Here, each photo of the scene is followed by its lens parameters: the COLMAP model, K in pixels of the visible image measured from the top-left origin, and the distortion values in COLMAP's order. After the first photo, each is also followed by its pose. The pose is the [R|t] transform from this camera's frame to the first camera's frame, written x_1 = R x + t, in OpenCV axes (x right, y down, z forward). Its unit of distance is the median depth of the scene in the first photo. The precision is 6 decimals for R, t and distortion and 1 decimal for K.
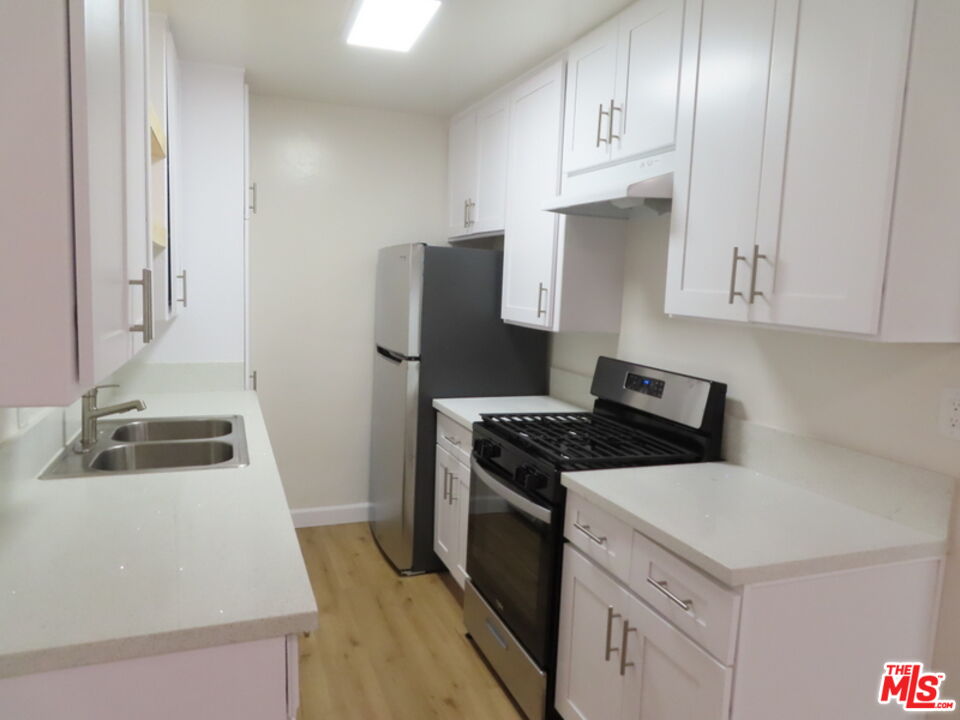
lens RADIAL K [[690.4, 0, 482.5], [0, 690.4, 361.2], [0, 0, 1]] dist [-0.010413, 0.016062]
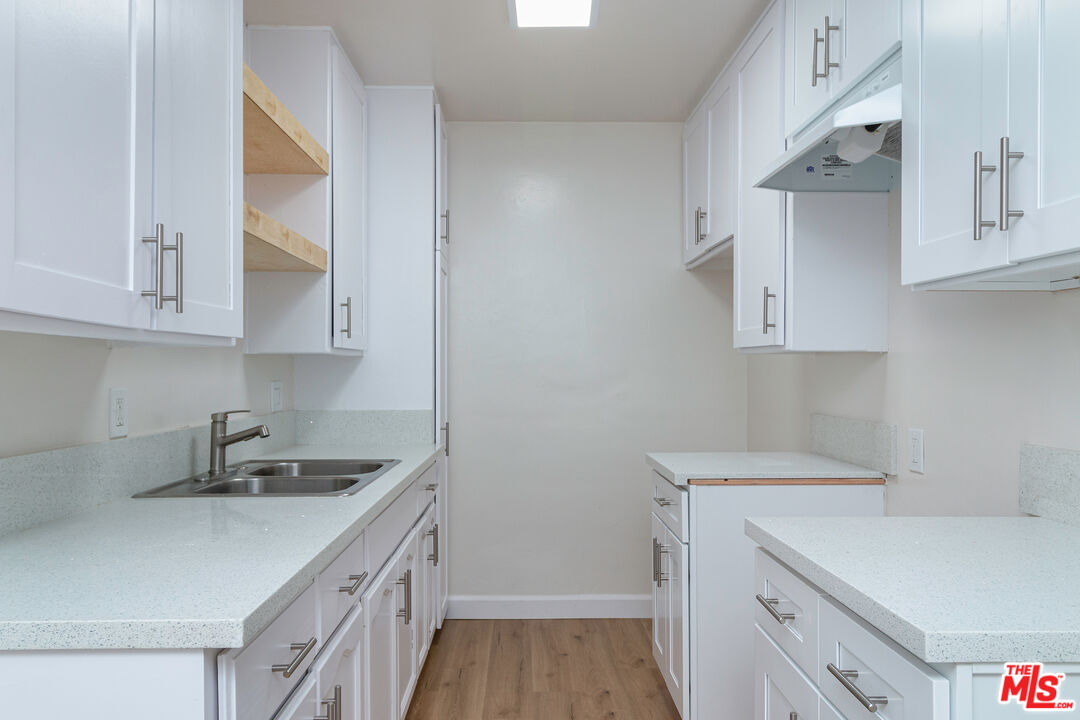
lens RADIAL K [[795.5, 0, 536.0], [0, 795.5, 366.7], [0, 0, 1]] dist [-0.010596, 0.005132]
pose [[0.940254, -0.036484, -0.338513, 0.151065], [-0.005792, 0.992384, -0.123045, 0.087402], [0.340424, 0.117654, 0.932882, 0.129497]]
